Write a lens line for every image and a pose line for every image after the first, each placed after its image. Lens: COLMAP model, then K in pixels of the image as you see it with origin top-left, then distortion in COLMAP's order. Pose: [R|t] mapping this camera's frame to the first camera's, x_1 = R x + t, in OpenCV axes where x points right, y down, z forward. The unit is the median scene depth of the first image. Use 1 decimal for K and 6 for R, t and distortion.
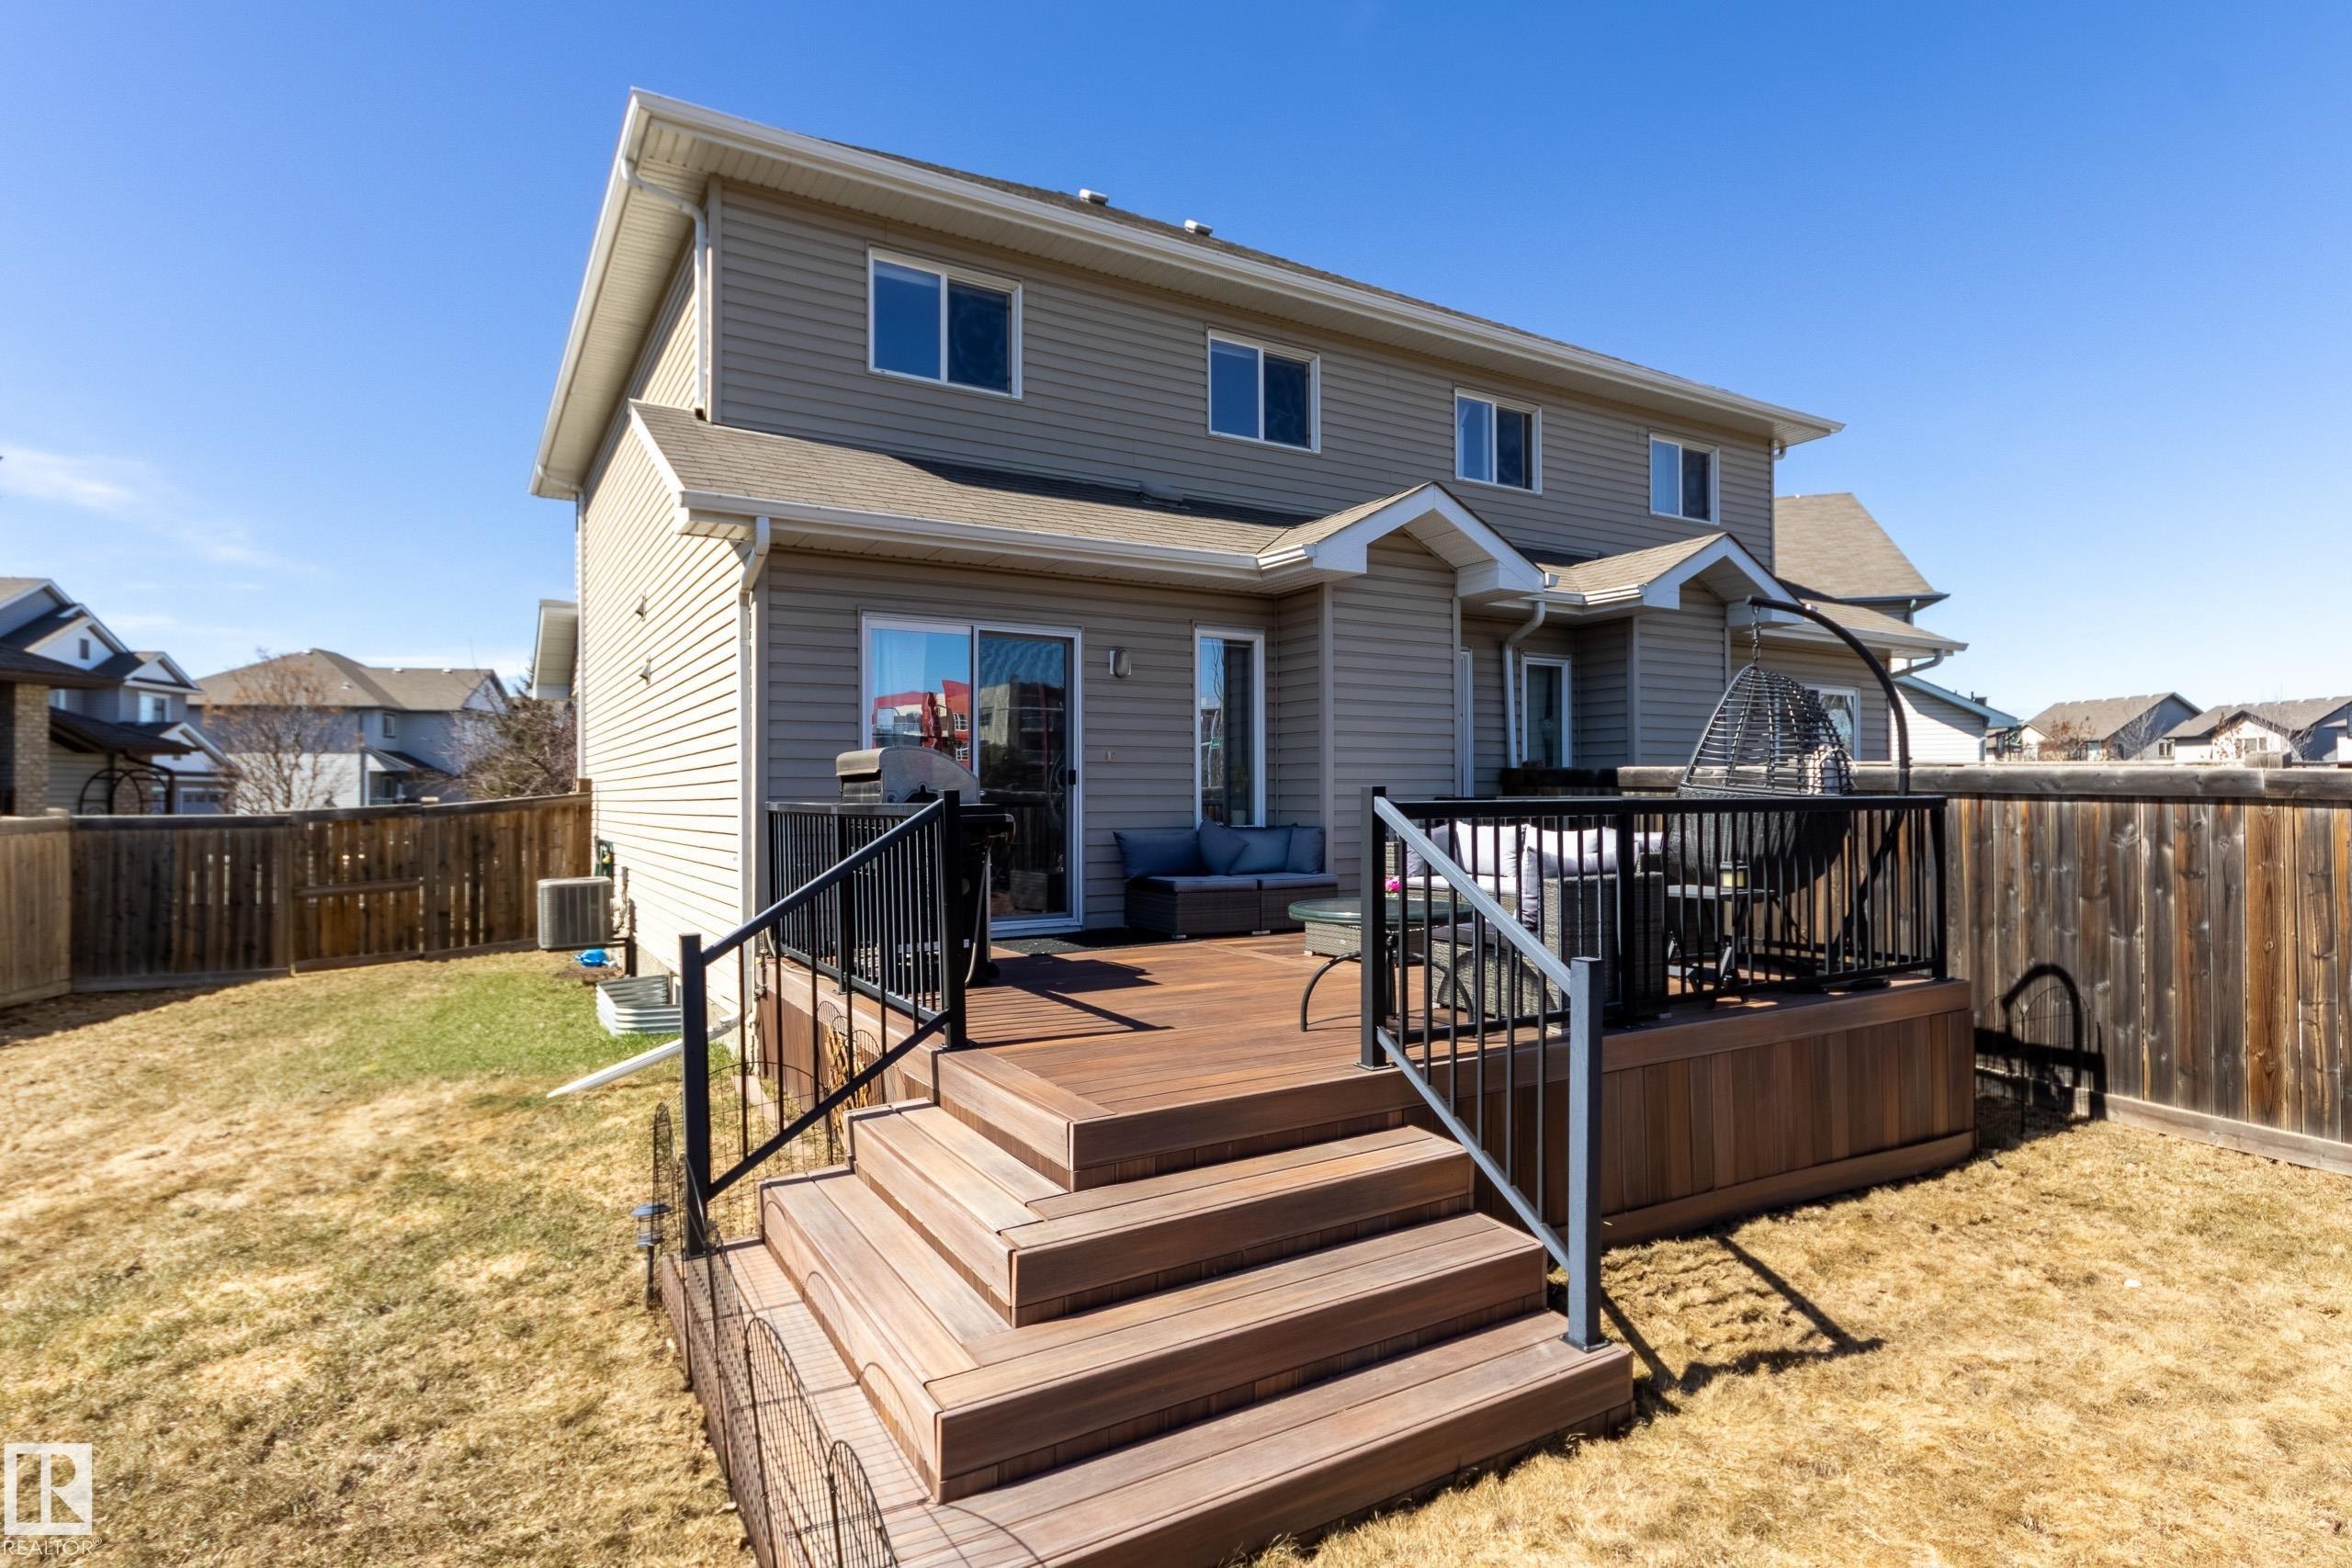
lens RADIAL K [[1238.9, 0, 1236.4], [0, 1238.9, 764.7], [0, 0, 1]] dist [0.015400, -0.005051]
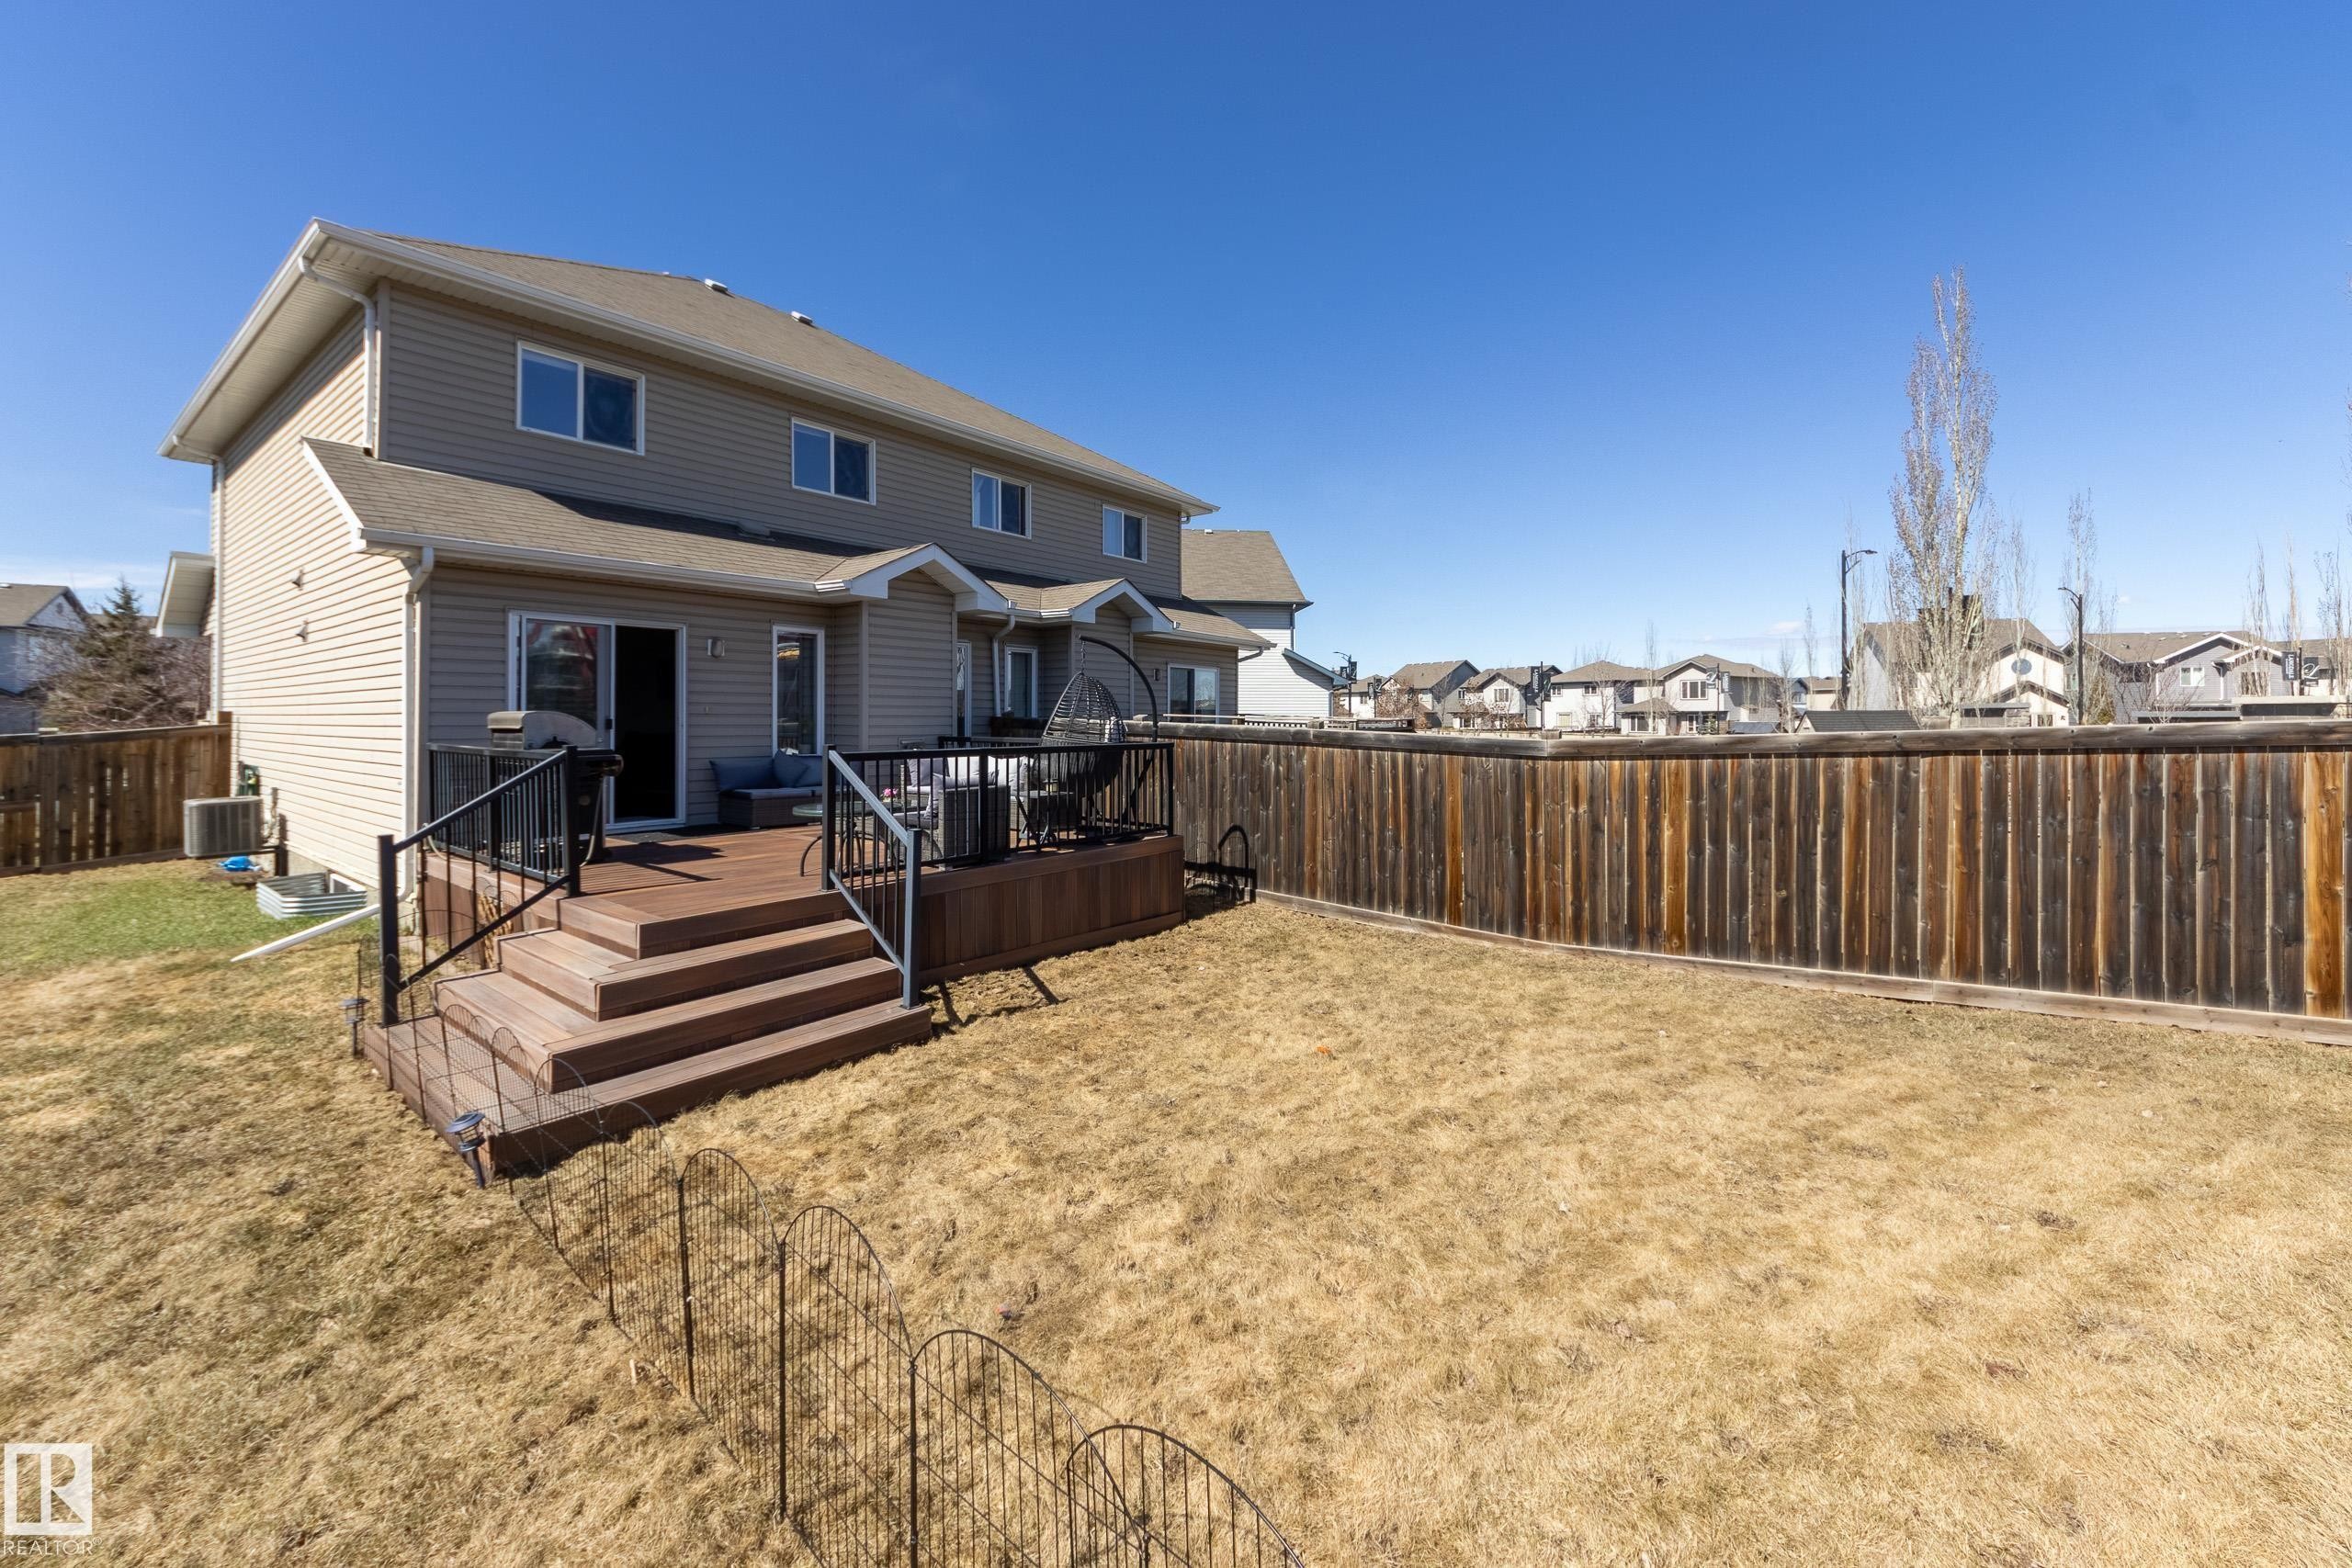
lens RADIAL K [[927.8, 0, 1217.6], [0, 927.8, 706.5], [0, 0, 1]] dist [-0.005165, -0.001474]
pose [[0.935247, 0.010685, 0.353834, 0.098713], [-0.015027, 0.999842, 0.009525, -0.038320], [-0.353676, -0.014225, 0.935260, -0.328471]]
